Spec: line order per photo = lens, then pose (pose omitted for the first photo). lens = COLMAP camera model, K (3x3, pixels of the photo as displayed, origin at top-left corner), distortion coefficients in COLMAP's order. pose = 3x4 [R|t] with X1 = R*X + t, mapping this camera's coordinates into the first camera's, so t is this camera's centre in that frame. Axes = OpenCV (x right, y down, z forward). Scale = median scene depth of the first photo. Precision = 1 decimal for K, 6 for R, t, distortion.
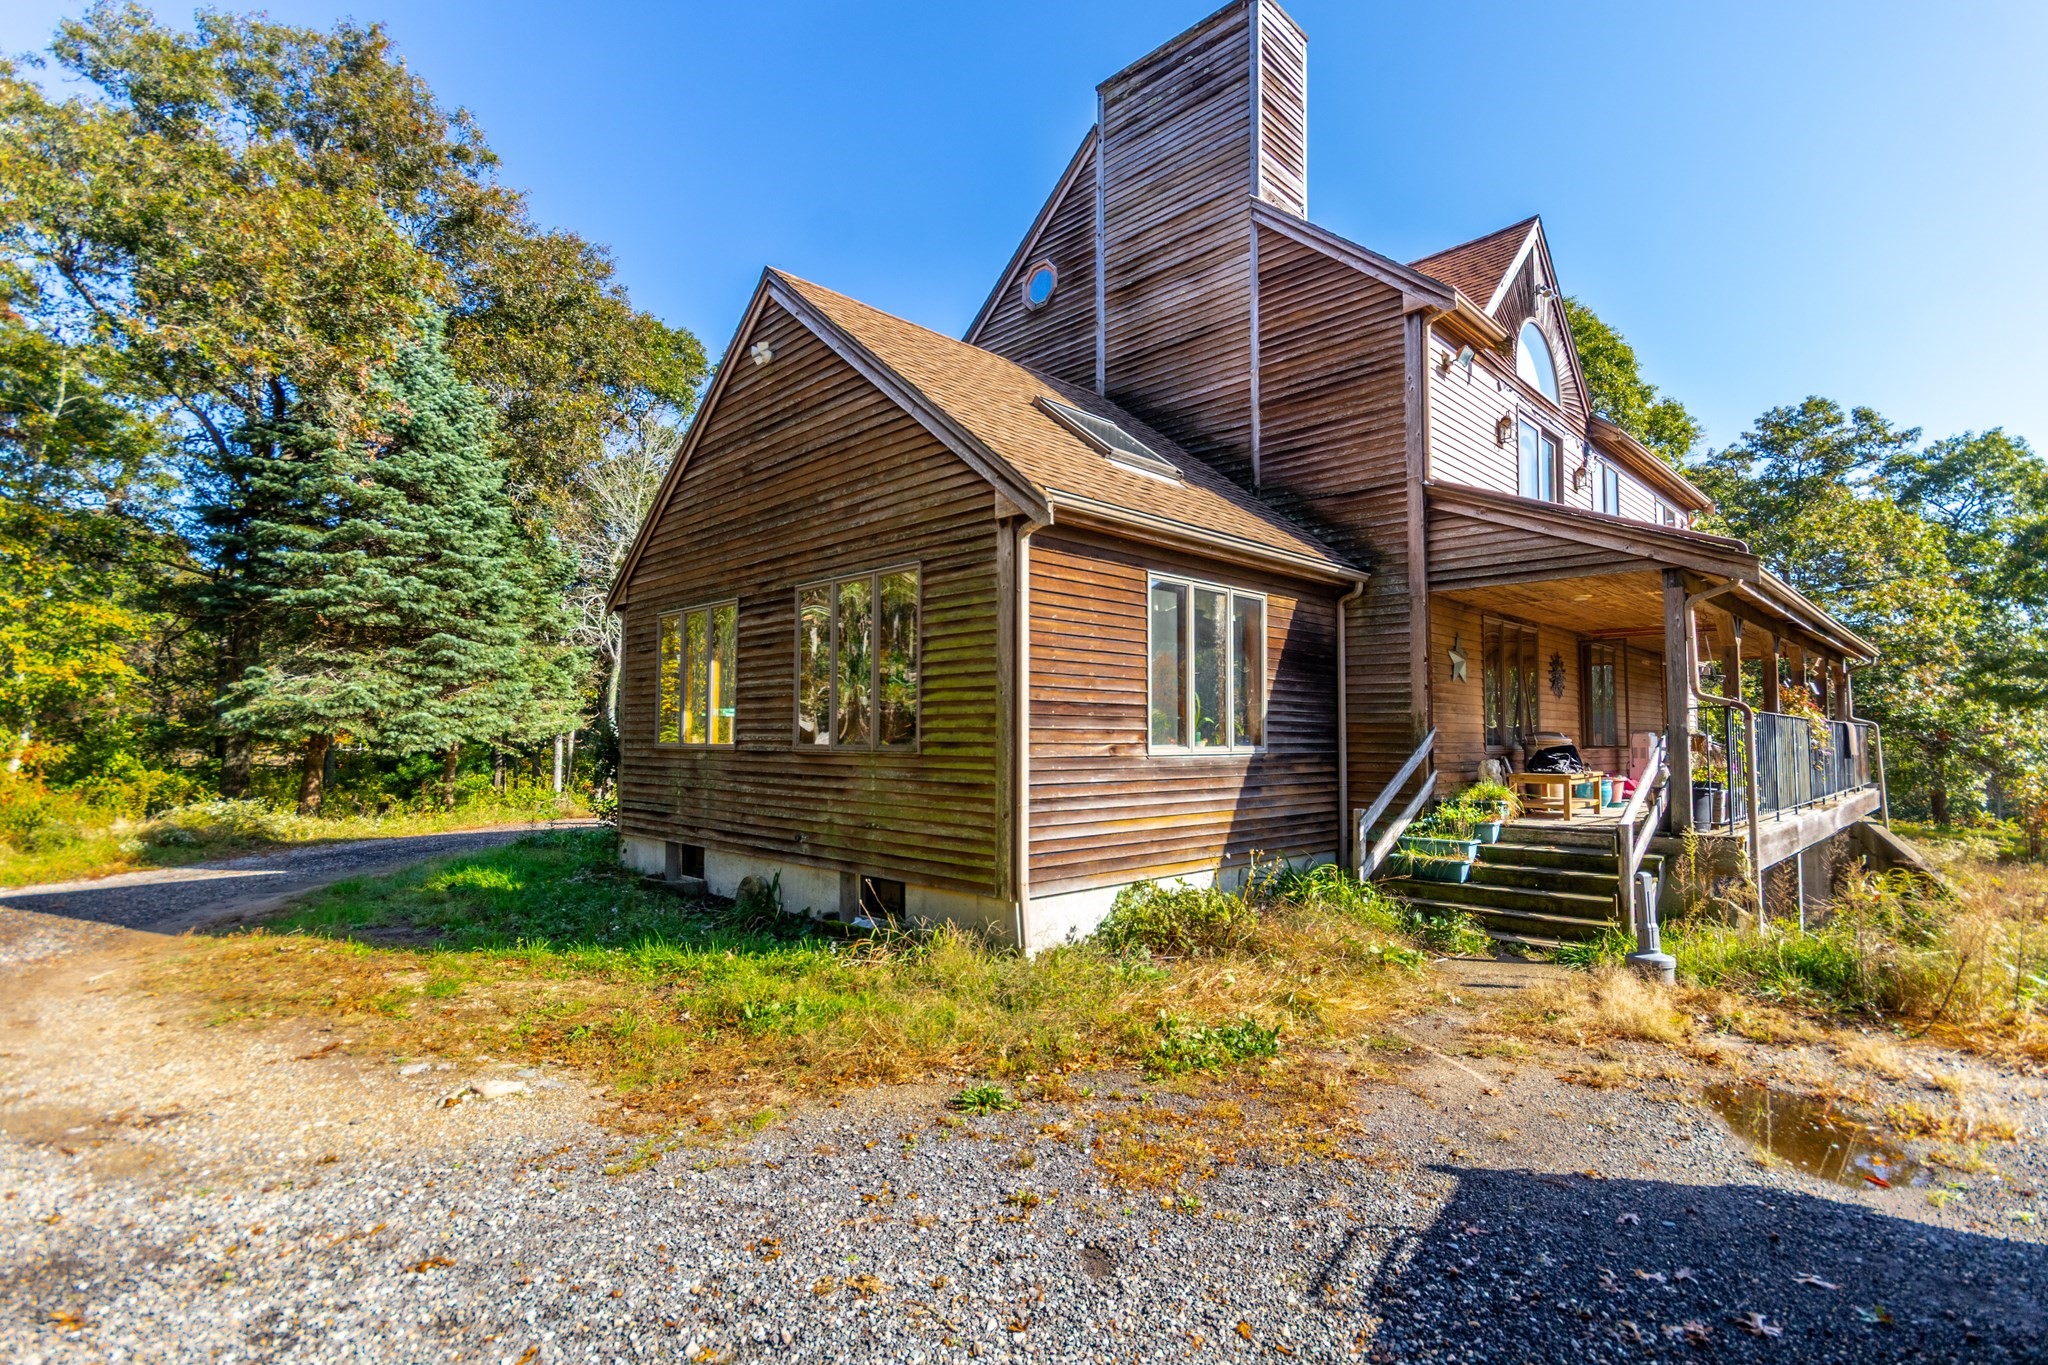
lens RADIAL K [[967.4, 0, 1029.7], [0, 967.4, 691.0], [0, 0, 1]] dist [-0.004383, 0.000045]
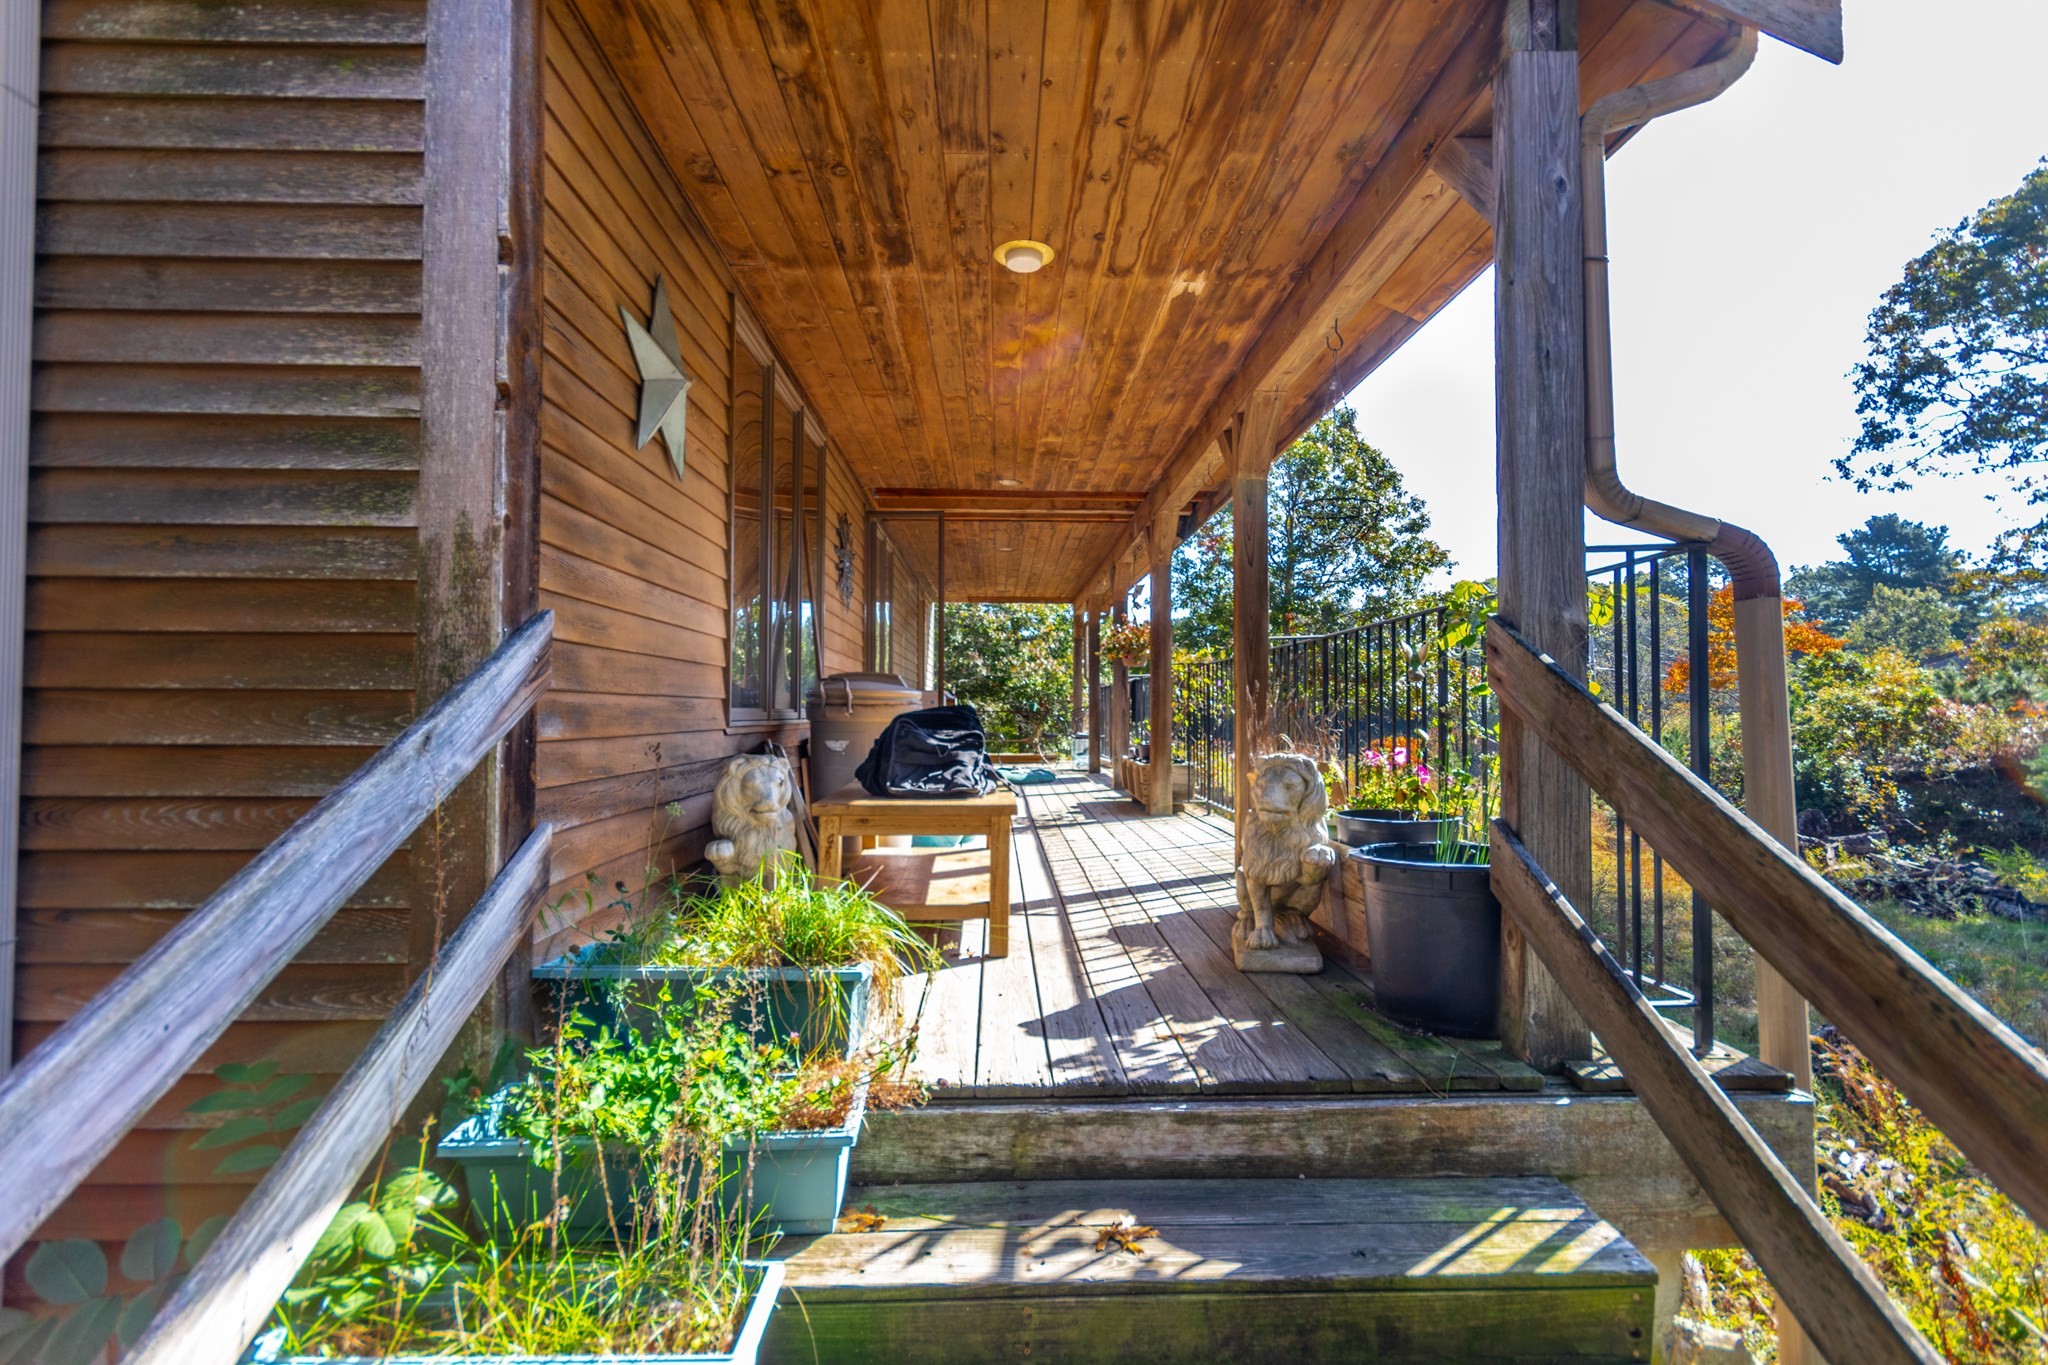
lens RADIAL K [[967.4, 0, 1026.5], [0, 967.4, 685.2], [0, 0, 1]] dist [-0.004383, 0.000045]
pose [[0.686633, 0.020088, 0.726727, 0.327290], [-0.034794, 0.999381, 0.005250, 0.046349], [-0.726172, -0.028891, 0.686906, 0.754614]]
